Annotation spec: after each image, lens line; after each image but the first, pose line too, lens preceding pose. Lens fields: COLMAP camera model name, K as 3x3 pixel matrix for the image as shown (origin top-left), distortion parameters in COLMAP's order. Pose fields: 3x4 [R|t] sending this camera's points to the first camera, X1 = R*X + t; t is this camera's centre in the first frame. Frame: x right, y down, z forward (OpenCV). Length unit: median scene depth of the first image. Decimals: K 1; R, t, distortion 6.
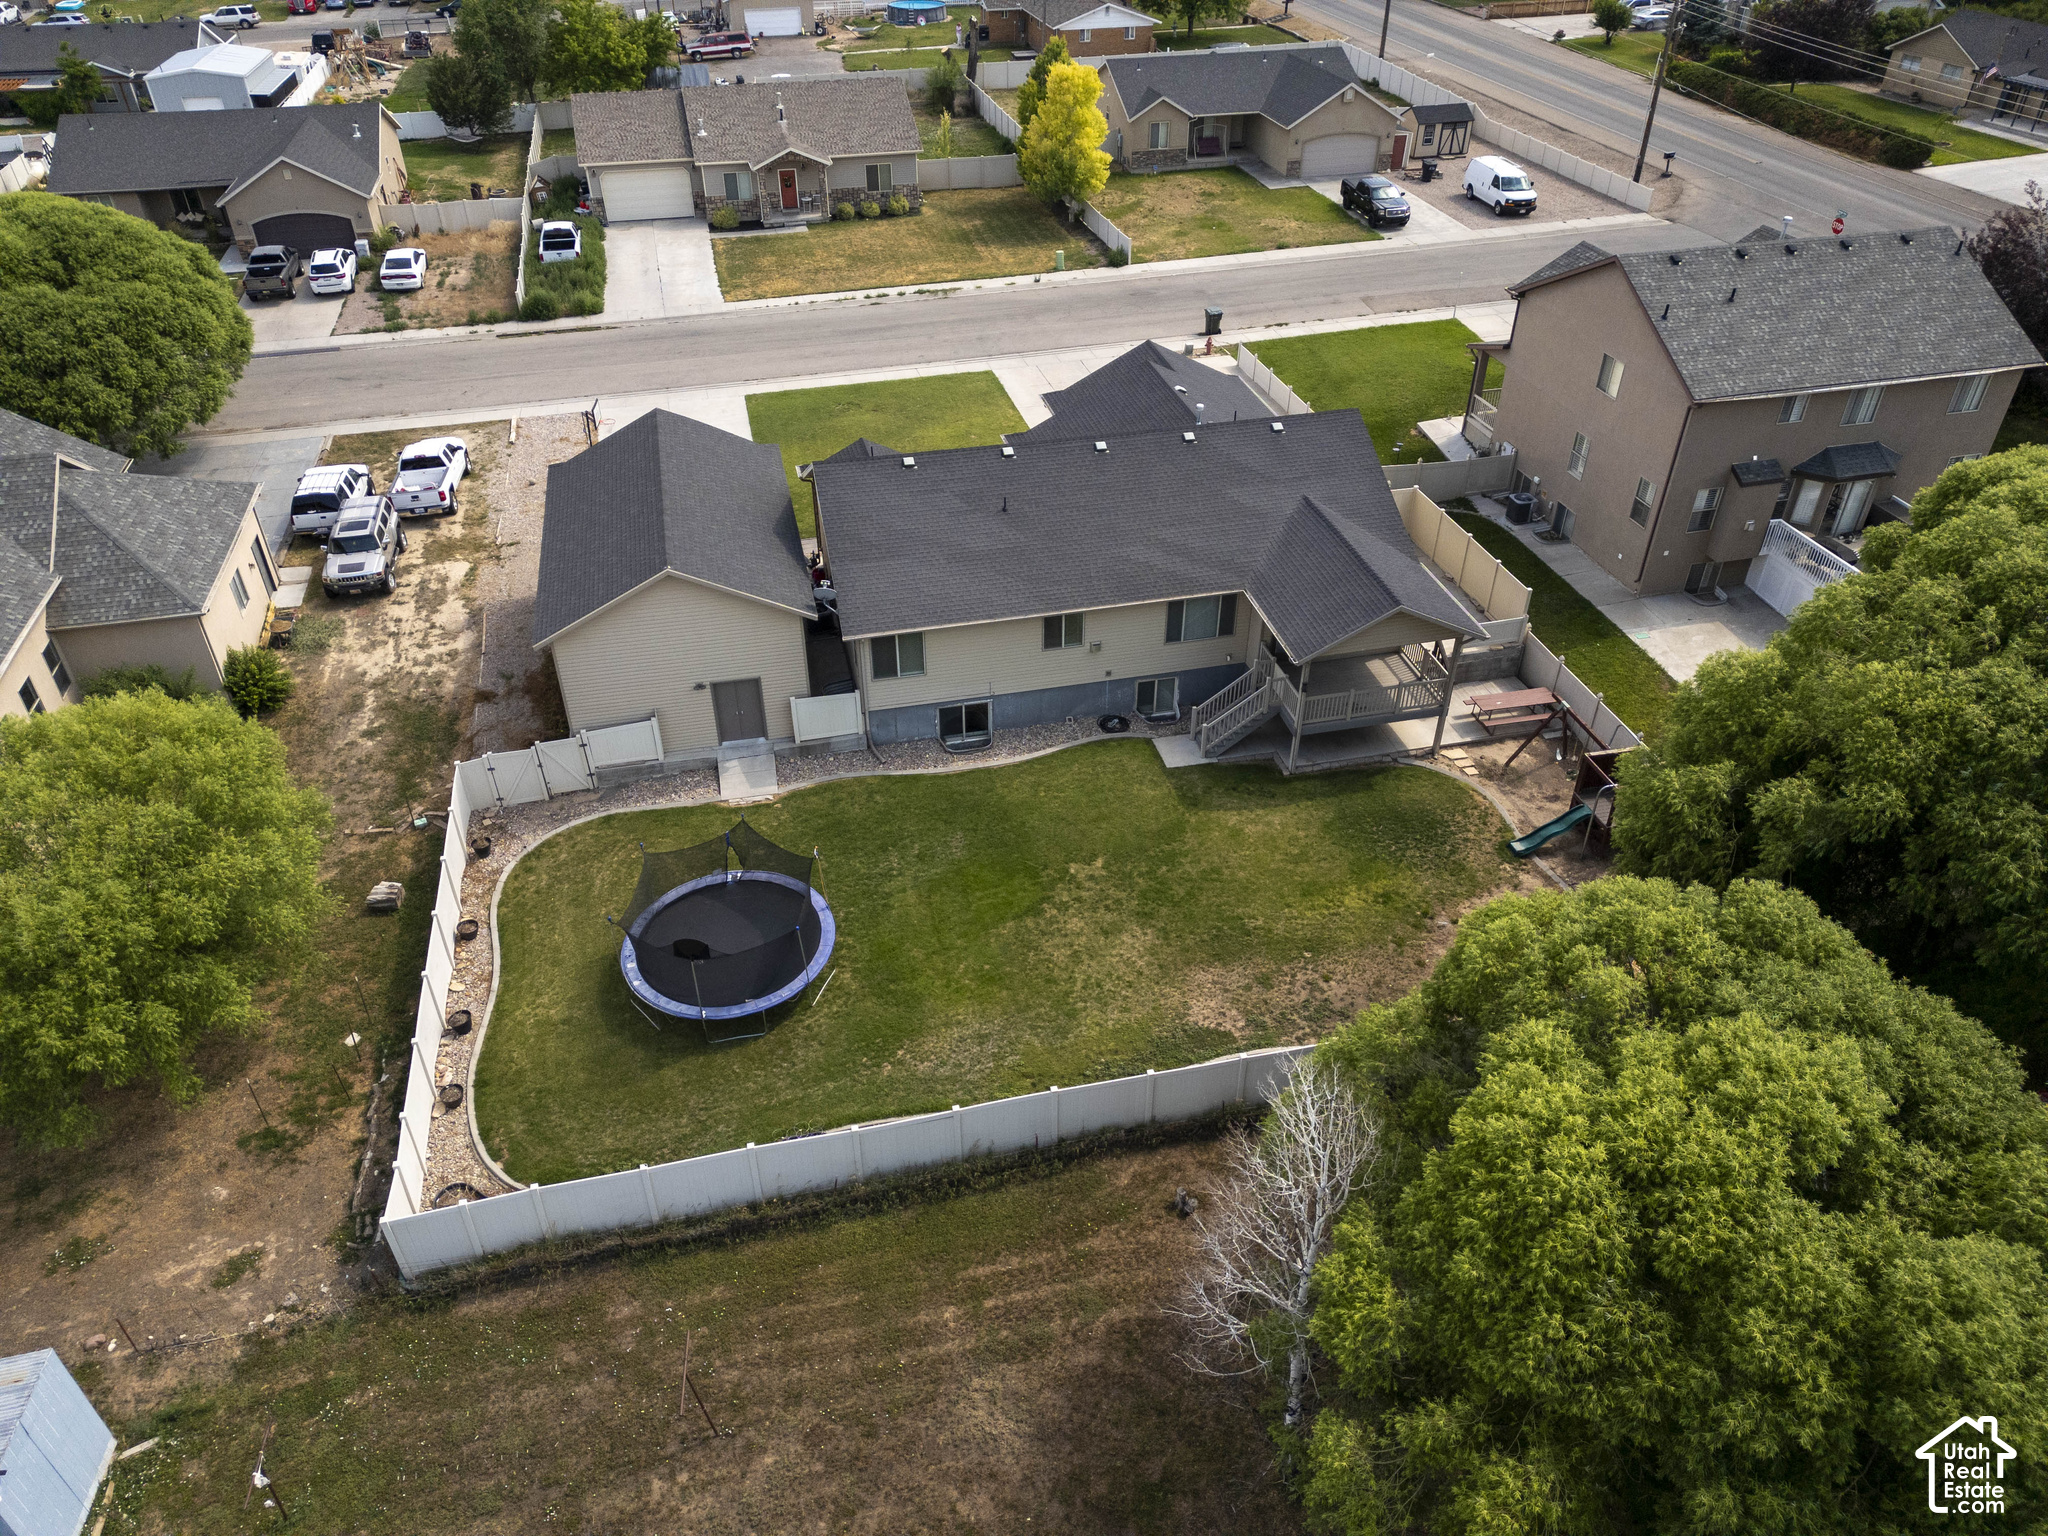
lens RADIAL K [[1429.9, 0, 1028.4], [0, 1429.9, 771.3], [0, 0, 1]] dist [0.067248, -0.060284]
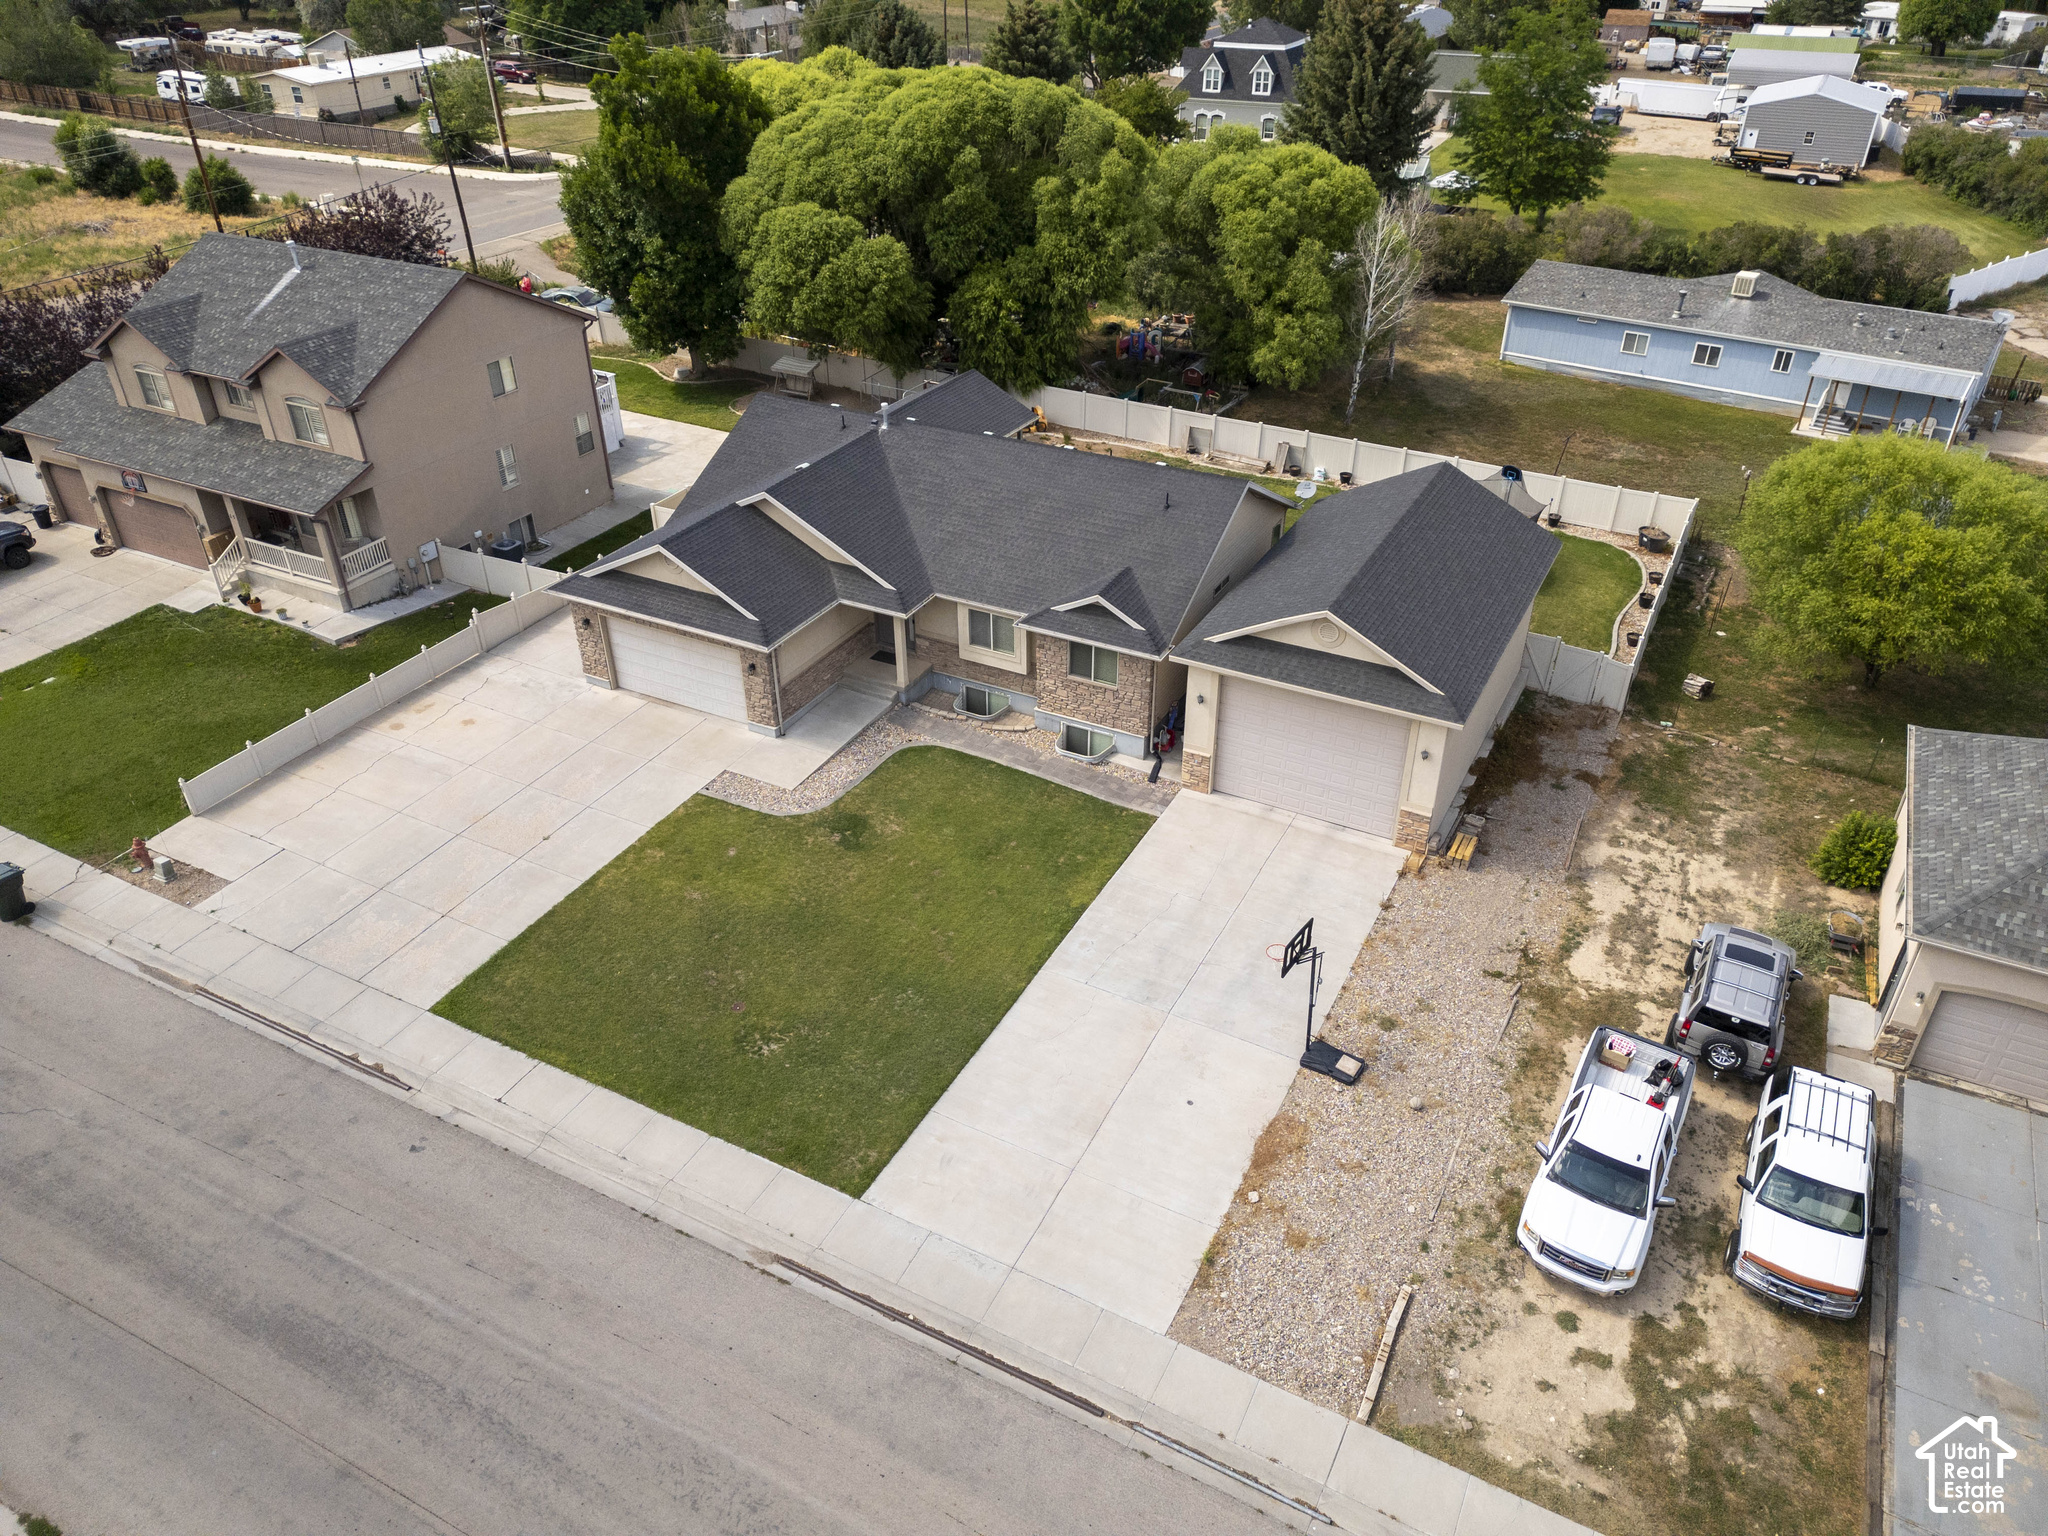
lens RADIAL K [[1429.4, 0, 1025.5], [0, 1429.4, 777.5], [0, 0, 1]] dist [0.064048, -0.051293]
pose [[-0.754565, -0.351331, 0.554255, -0.540924], [0.390206, 0.438856, 0.809410, -0.814136], [-0.527609, 0.827026, -0.194053, 1.203776]]
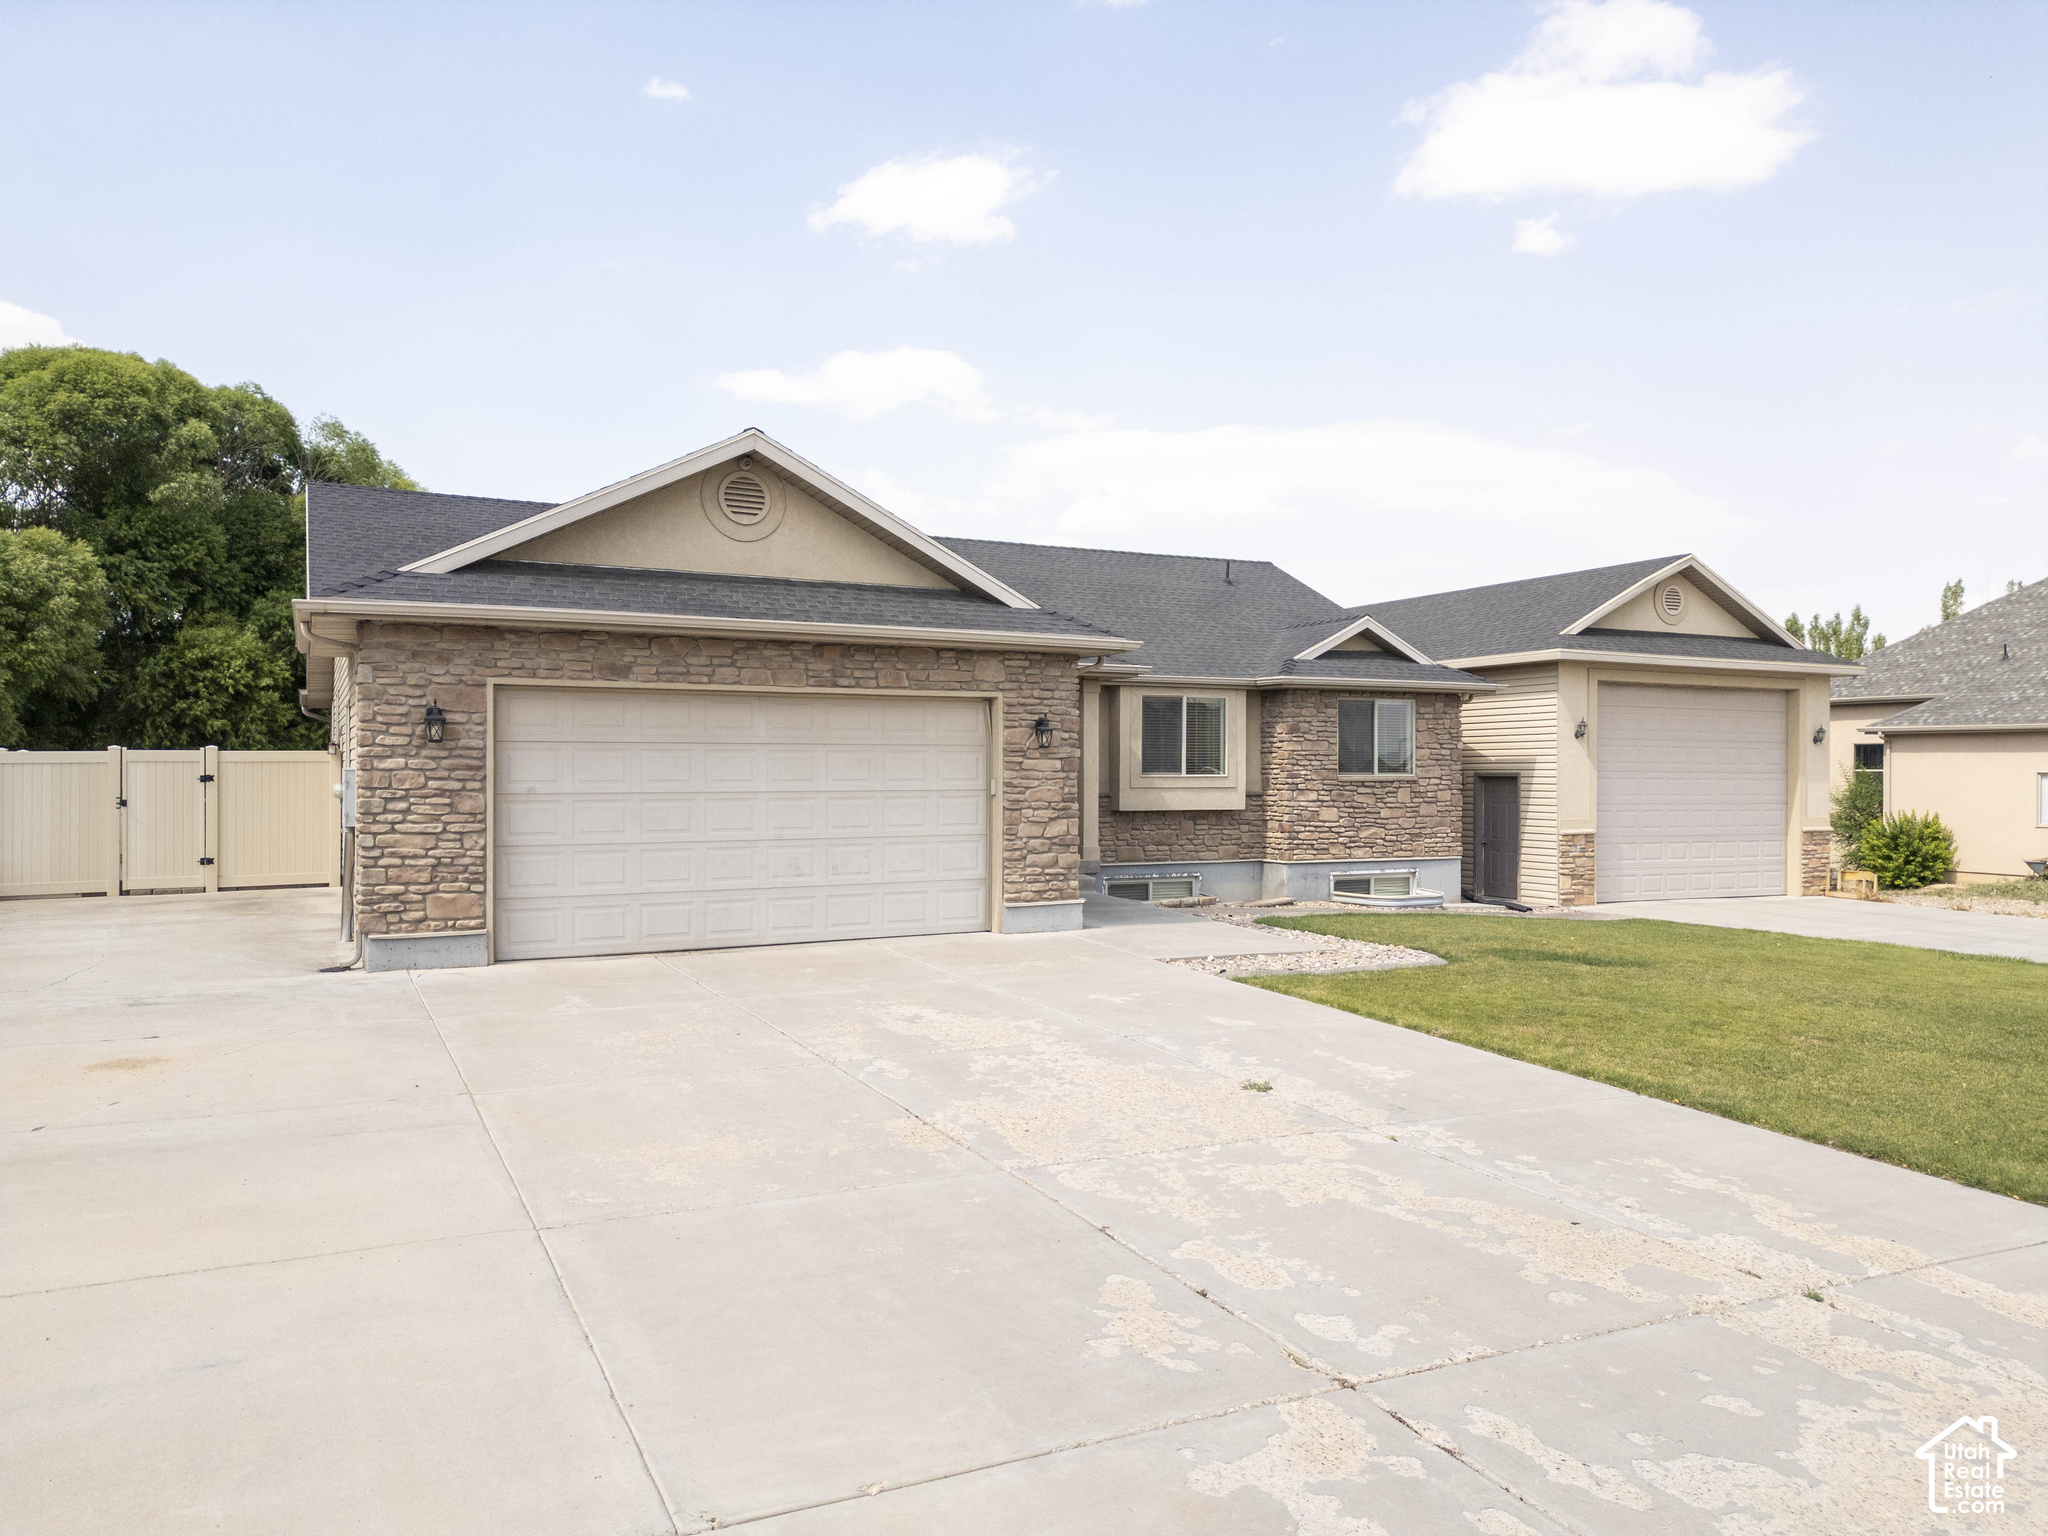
lens RADIAL K [[1426.5, 0, 1029.6], [0, 1426.5, 773.3], [0, 0, 1]] dist [0.073022, -0.069994]
pose [[-0.972478, 0.002785, -0.232979, 0.100354], [-0.135204, 0.807610, 0.574008, -0.427923], [0.189755, 0.589710, -0.785007, 1.320755]]
